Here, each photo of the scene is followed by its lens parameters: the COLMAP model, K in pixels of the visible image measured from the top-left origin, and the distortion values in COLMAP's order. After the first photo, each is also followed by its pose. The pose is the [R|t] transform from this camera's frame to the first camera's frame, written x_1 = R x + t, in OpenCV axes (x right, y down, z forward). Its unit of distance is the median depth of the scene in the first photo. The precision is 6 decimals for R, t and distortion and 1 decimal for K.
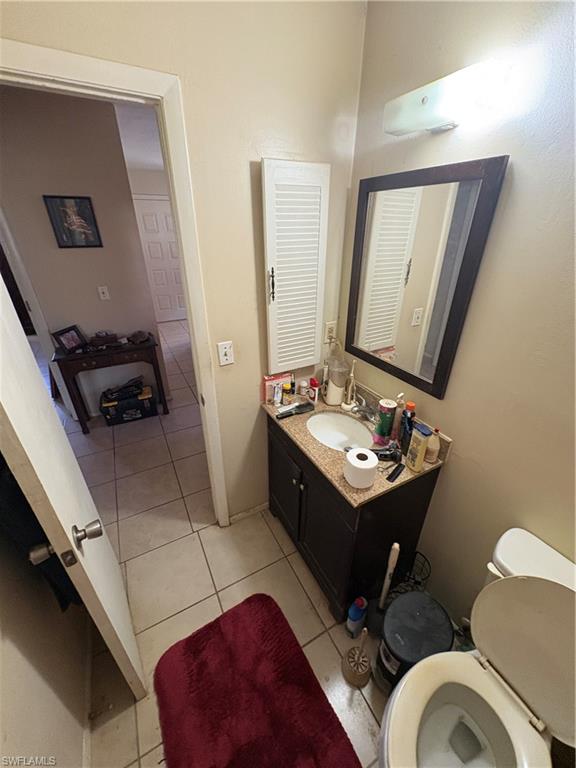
lens RADIAL K [[307.2, 0, 288.0], [0, 307.2, 384.0], [0, 0, 1]] dist [-0.002688, -0.000133]
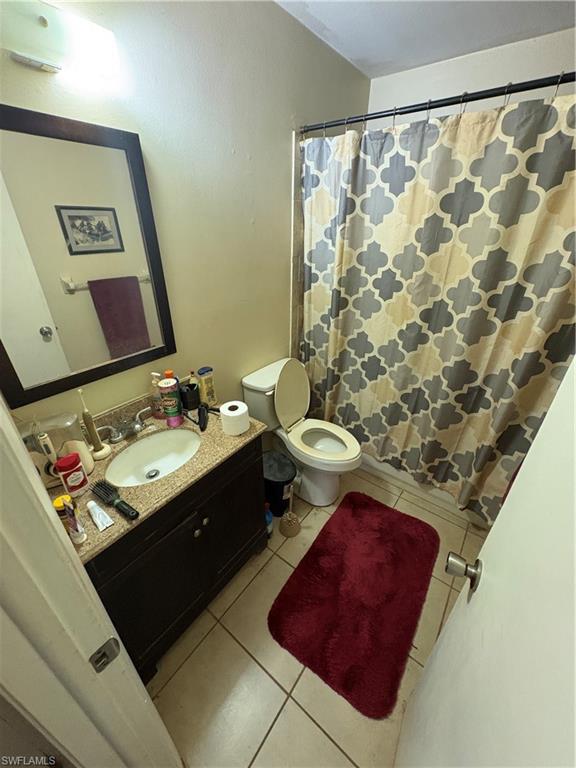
lens RADIAL K [[307.2, 0, 288.0], [0, 307.2, 384.0], [0, 0, 1]] dist [-0.002688, -0.000133]
pose [[-0.411471, -0.434392, 0.801246, -0.553784], [0.407982, 0.698336, 0.588114, -0.316458], [-0.815011, 0.568886, -0.110121, 0.725439]]
